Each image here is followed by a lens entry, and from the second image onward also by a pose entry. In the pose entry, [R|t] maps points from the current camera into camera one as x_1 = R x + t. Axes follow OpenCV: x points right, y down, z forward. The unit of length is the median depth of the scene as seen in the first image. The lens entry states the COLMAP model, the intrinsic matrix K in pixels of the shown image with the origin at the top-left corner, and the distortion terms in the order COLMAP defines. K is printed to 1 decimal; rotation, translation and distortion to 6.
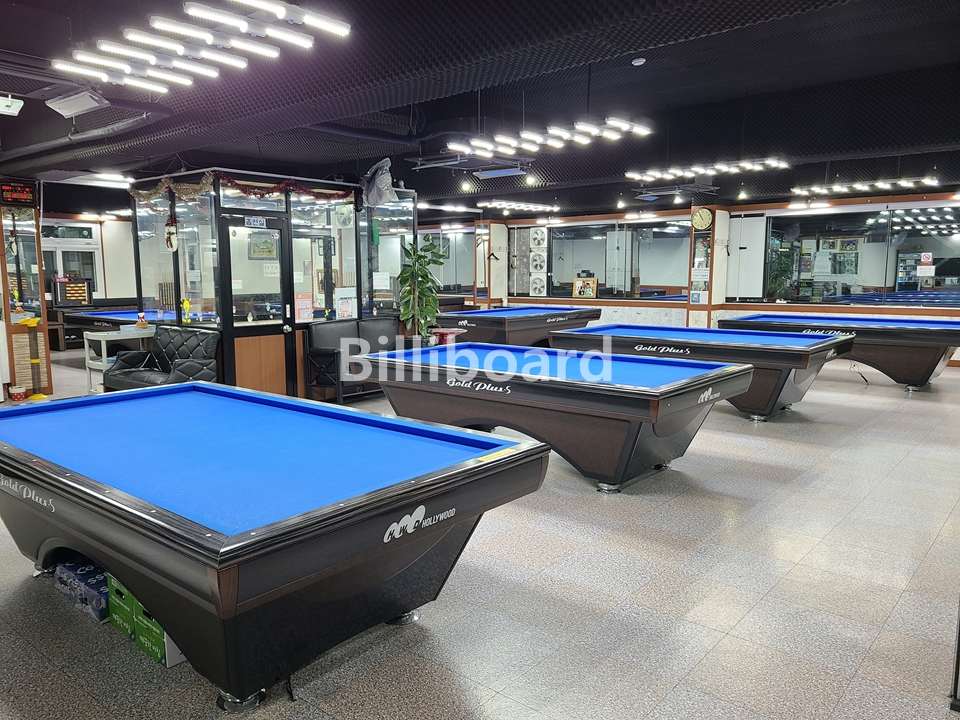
lens RADIAL K [[719.6, 0, 480.3], [0, 719.6, 358.7], [0, 0, 1]] dist [0.045992, -0.001109]
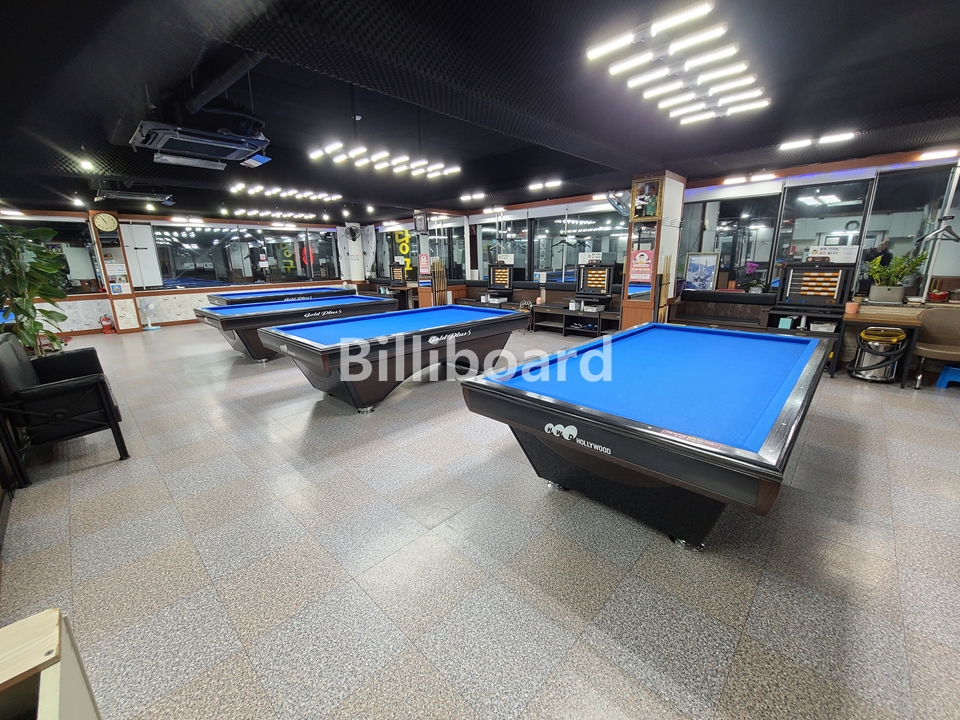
lens RADIAL K [[386.6, 0, 481.3], [0, 386.6, 356.4], [0, 0, 1]] dist [-0.000398, -0.000041]
pose [[0.055544, -0.242048, 0.968673, -0.333351], [0.138401, 0.962672, 0.232612, -0.042369], [-0.988818, 0.121145, 0.086971, 0.357048]]
